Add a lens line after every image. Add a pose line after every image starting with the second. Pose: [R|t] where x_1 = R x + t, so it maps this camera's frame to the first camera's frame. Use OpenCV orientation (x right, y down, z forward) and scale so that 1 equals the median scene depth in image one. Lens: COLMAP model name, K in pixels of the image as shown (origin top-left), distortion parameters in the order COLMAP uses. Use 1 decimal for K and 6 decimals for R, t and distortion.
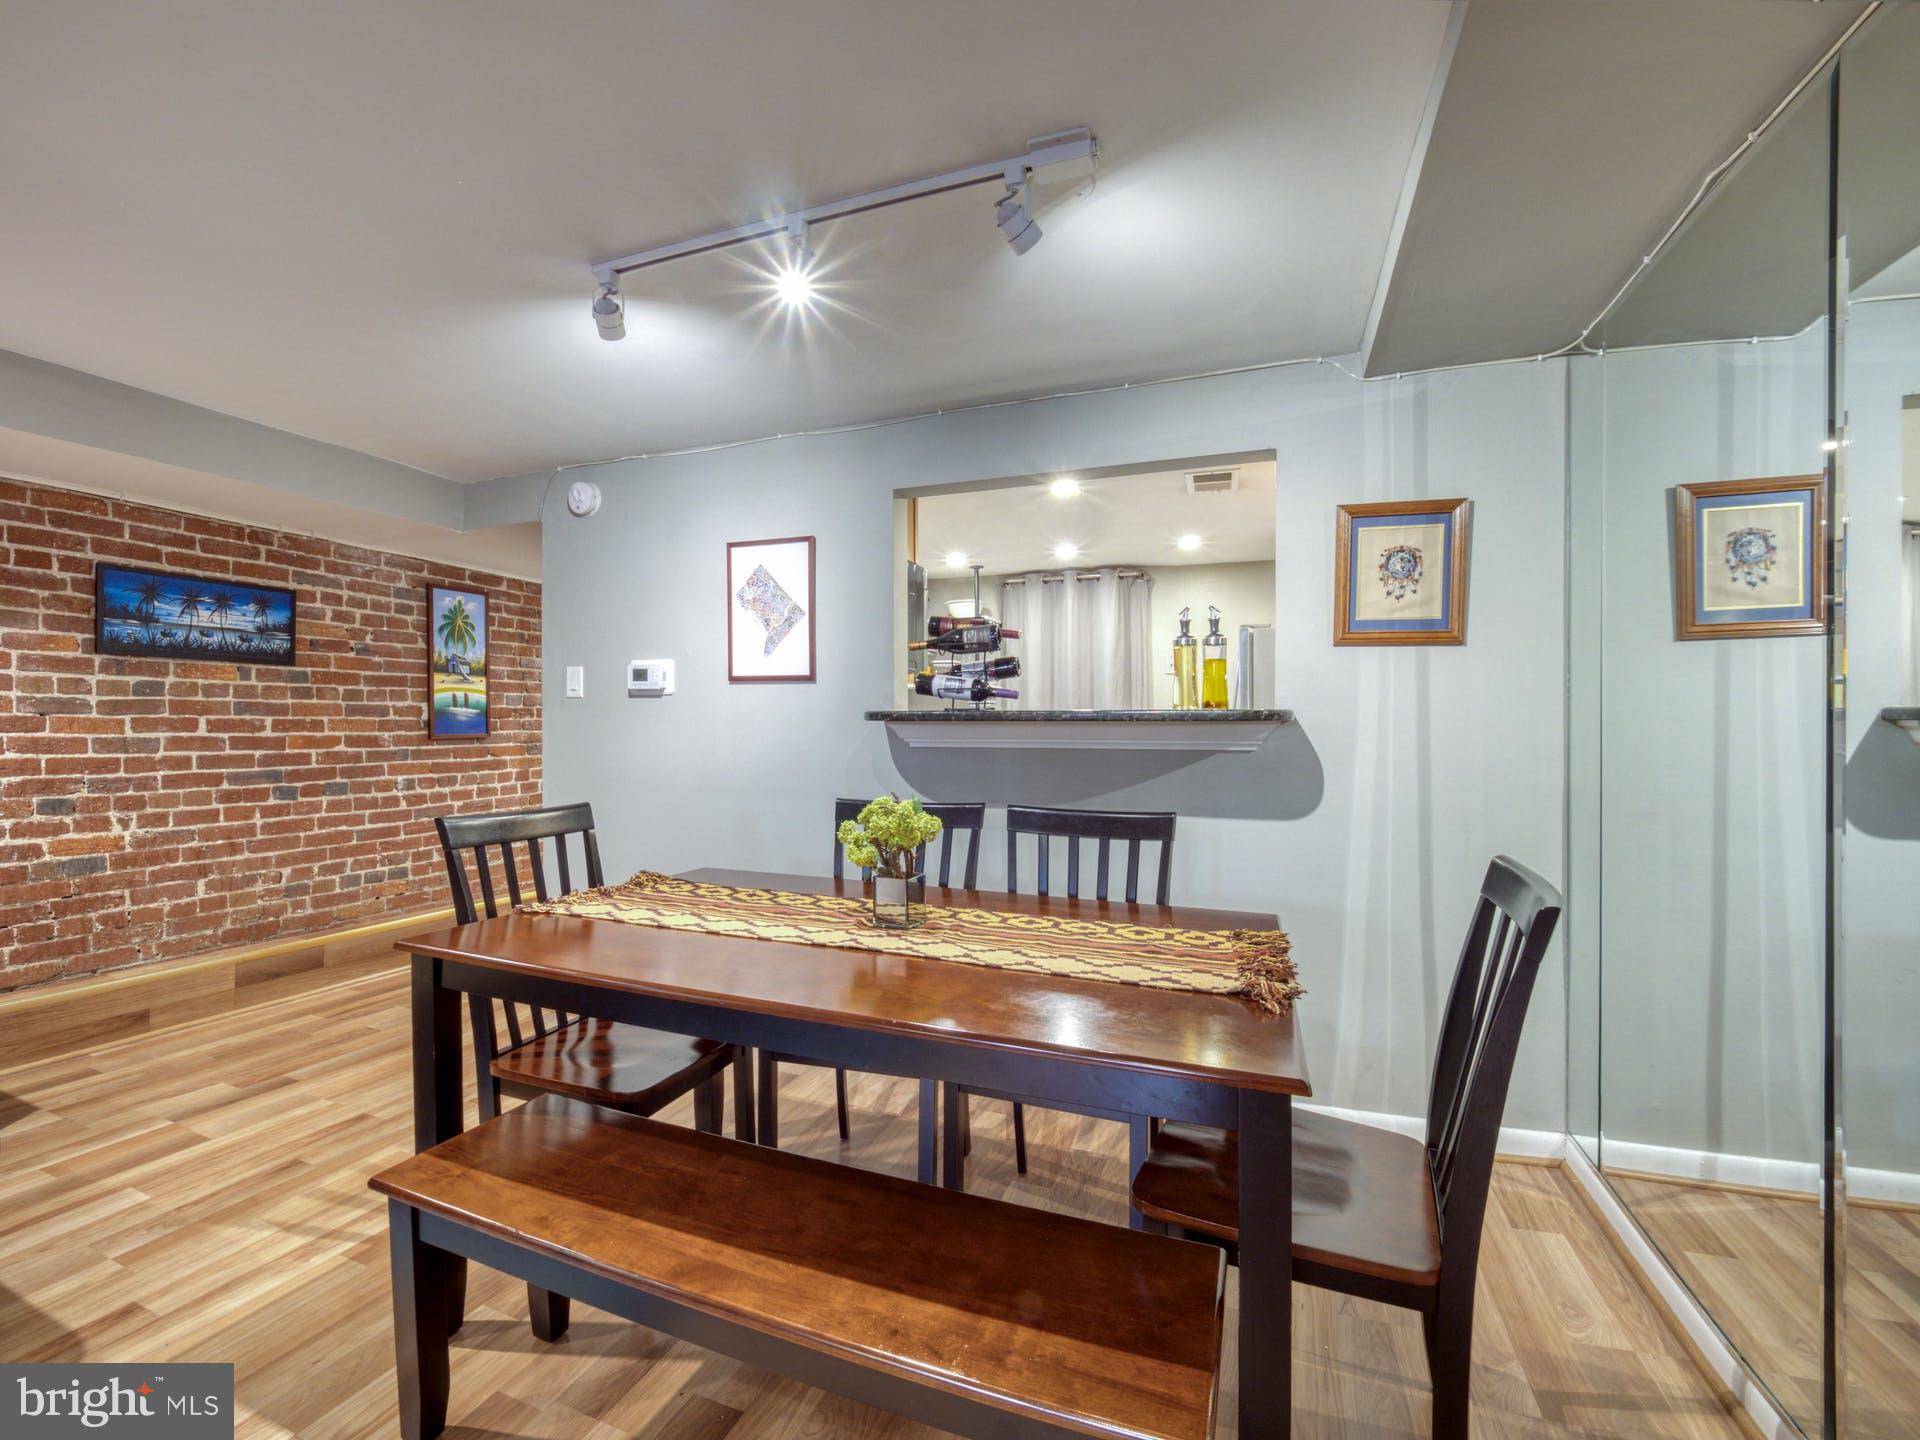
lens RADIAL K [[810.1, 0, 918.0], [0, 810.1, 730.6], [0, 0, 1]] dist [-0.023058, -0.010227]
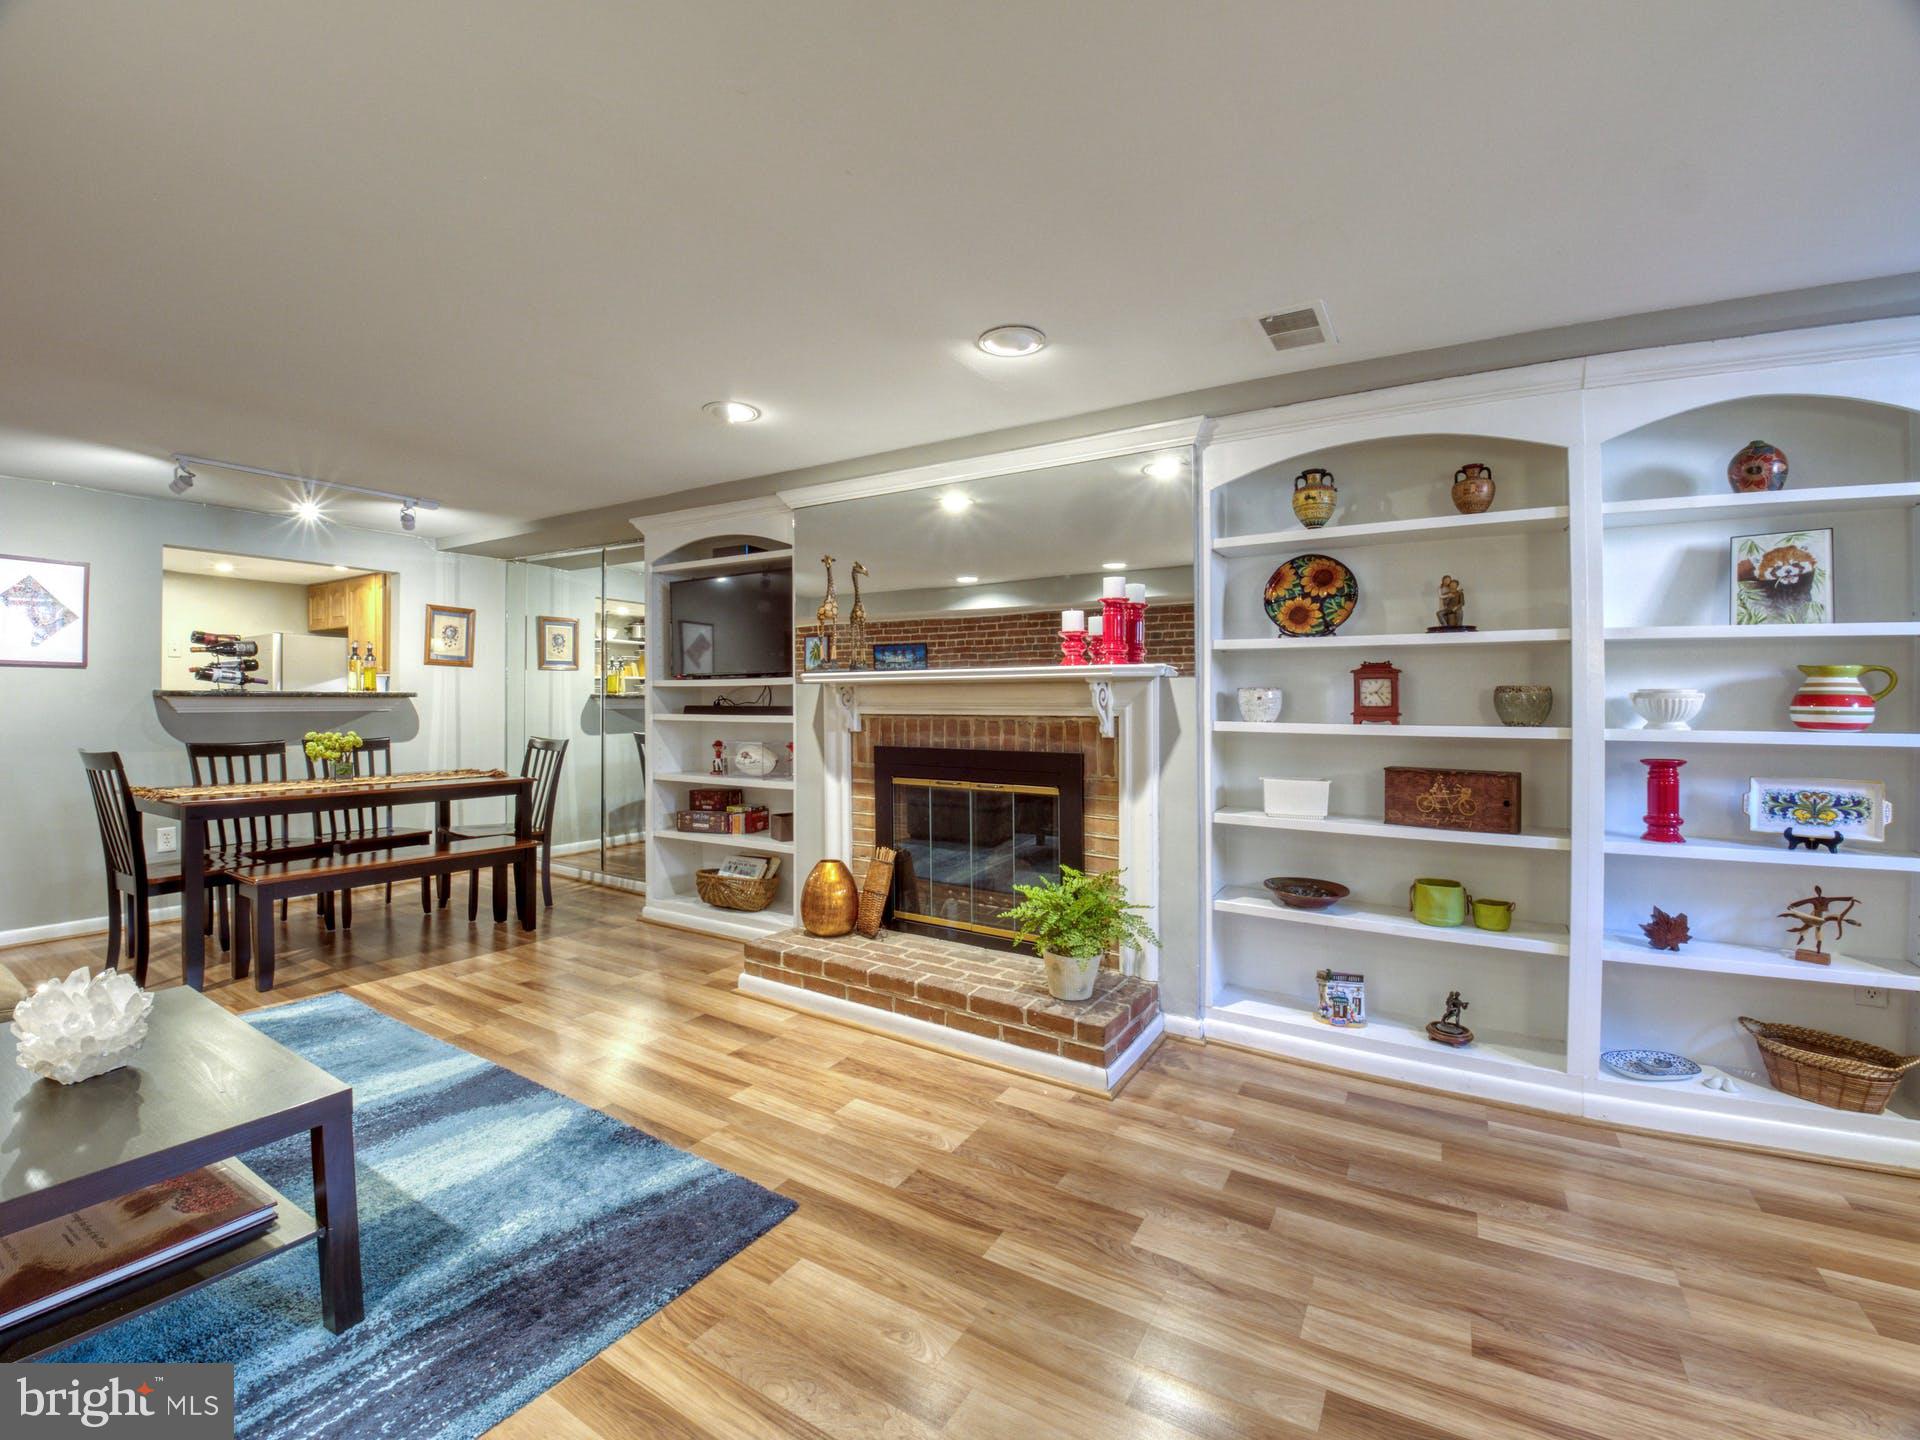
lens RADIAL K [[810.1, 0, 950.4], [0, 810.1, 699.0], [0, 0, 1]] dist [-0.023058, -0.010227]
pose [[0.155308, -0.002857, 0.987862, -1.198881], [-0.000153, 0.999996, 0.002916, -0.009918], [-0.987866, -0.000604, 0.155307, -0.673454]]
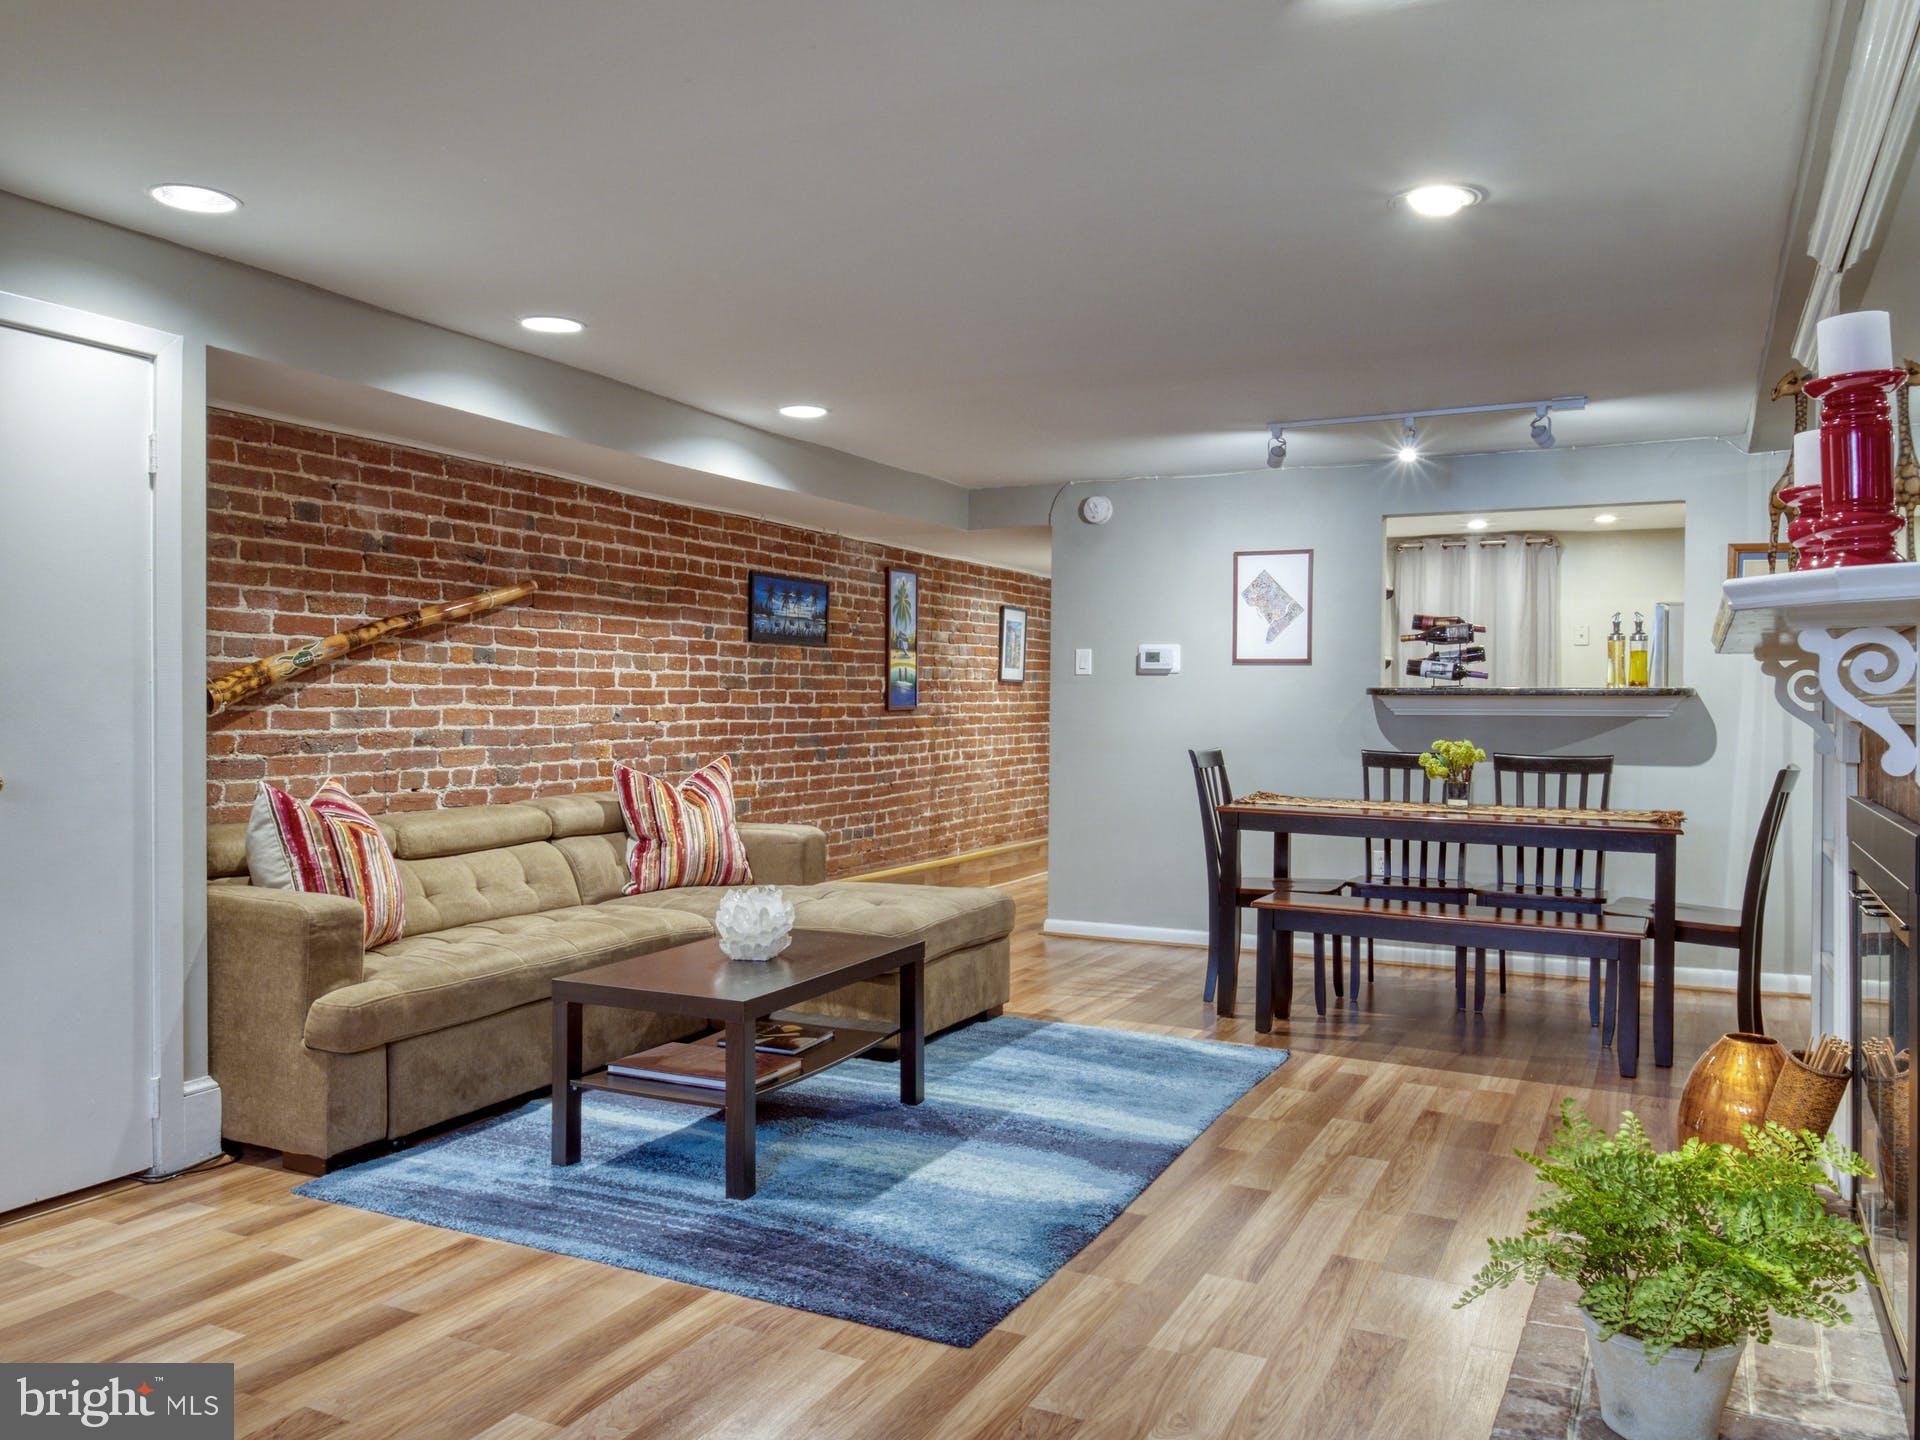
lens RADIAL K [[1478.4, 0, 953.3], [0, 1478.4, 725.3], [0, 0, 1]] dist [0.030508, -0.006793]
pose [[0.998194, 0.001942, -0.060033, -0.543653], [-0.001191, 0.999921, 0.012548, 0.007861], [0.060053, -0.012454, 0.998118, -1.348578]]
